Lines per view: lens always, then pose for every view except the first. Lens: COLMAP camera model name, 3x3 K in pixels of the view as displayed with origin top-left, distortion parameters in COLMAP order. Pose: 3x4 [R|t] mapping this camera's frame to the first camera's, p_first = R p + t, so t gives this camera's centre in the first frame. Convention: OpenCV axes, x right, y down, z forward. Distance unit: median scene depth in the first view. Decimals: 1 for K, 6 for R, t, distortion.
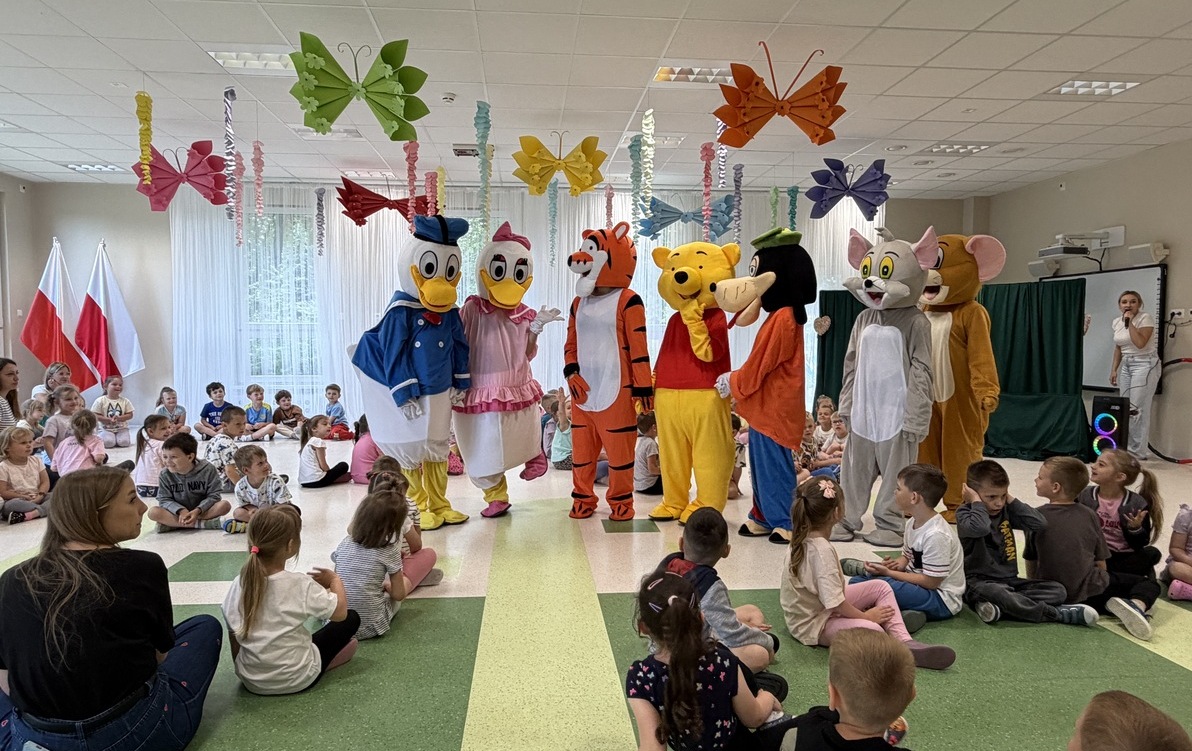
lens RADIAL K [[704.2, 0, 597.2], [0, 704.2, 384.6], [0, 0, 1]] dist [-0.021948, 0.002232]
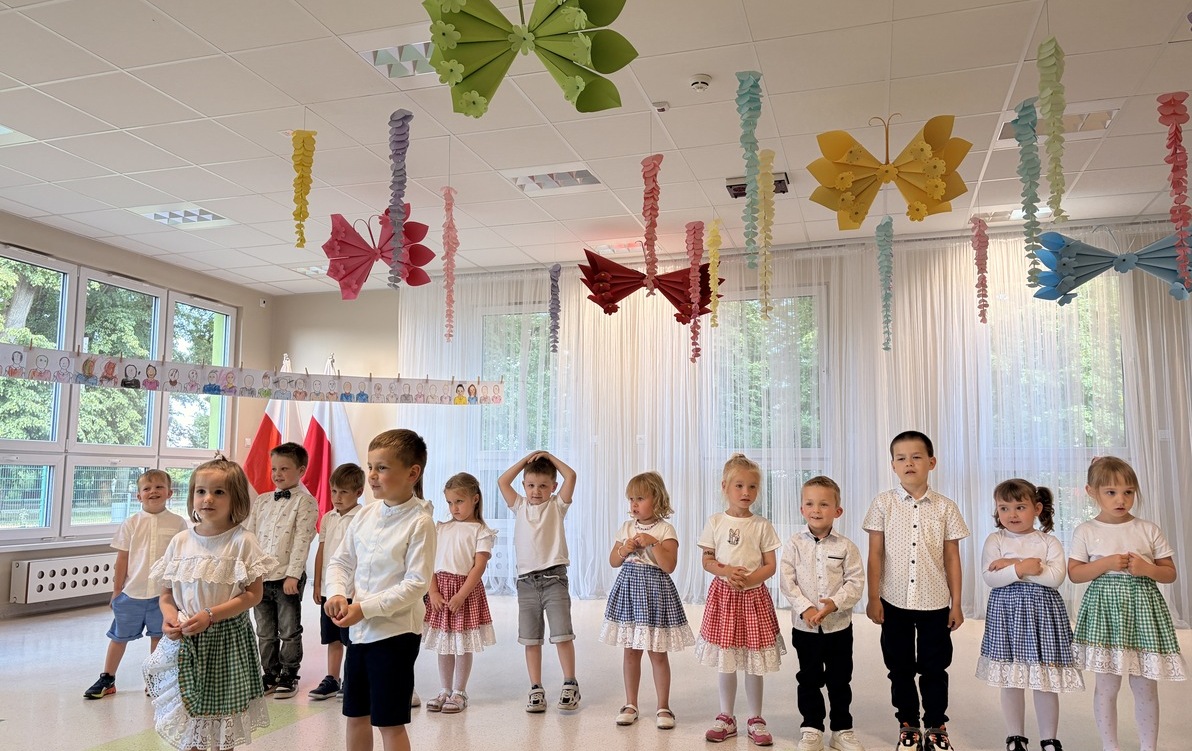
lens RADIAL K [[897.9, 0, 589.2], [0, 897.9, 376.9], [0, 0, 1]] dist [0.014109, -0.011552]
pose [[0.920011, -0.042635, -0.389566, 0.004684], [-0.030314, 0.983344, -0.179208, 0.008141], [0.390718, 0.176683, 0.903395, 0.217729]]
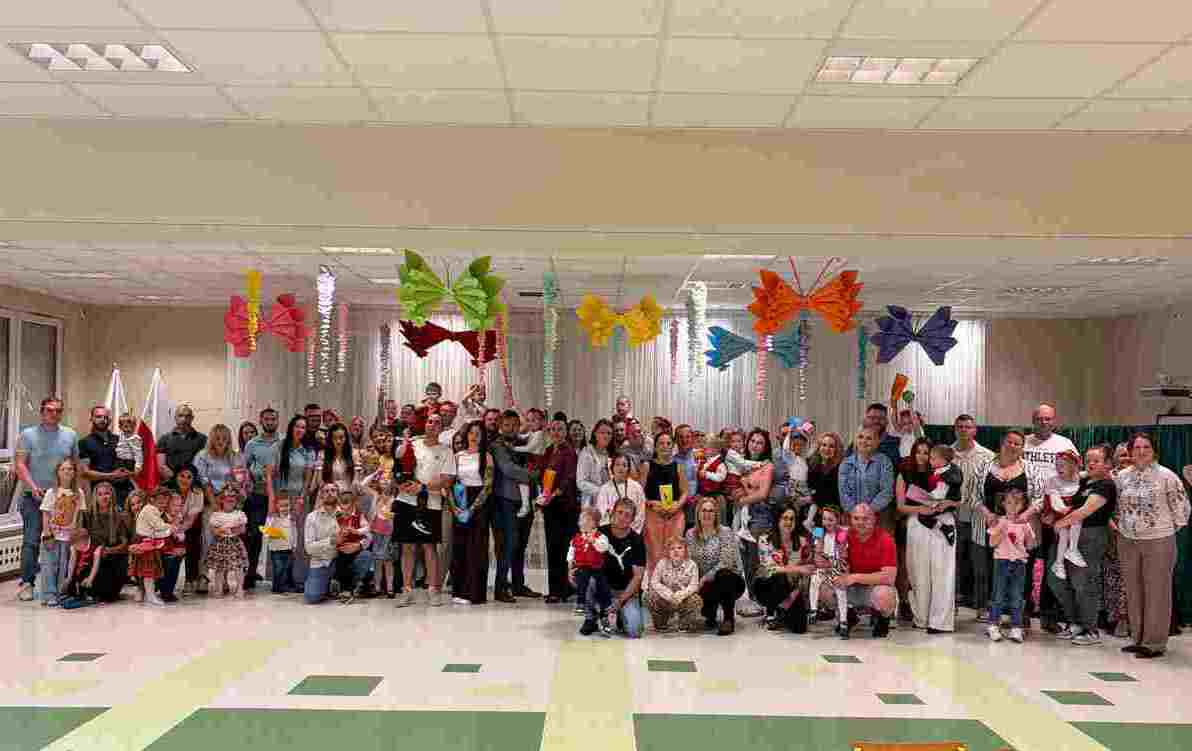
lens RADIAL K [[897.9, 0, 598.3], [0, 897.9, 428.1], [0, 0, 1]] dist [0.014109, -0.011552]
pose [[0.995540, 0.009214, -0.093890, 0.038612], [-0.017339, 0.996136, -0.086091, -0.033998], [0.092734, 0.087335, 0.991853, -0.296372]]
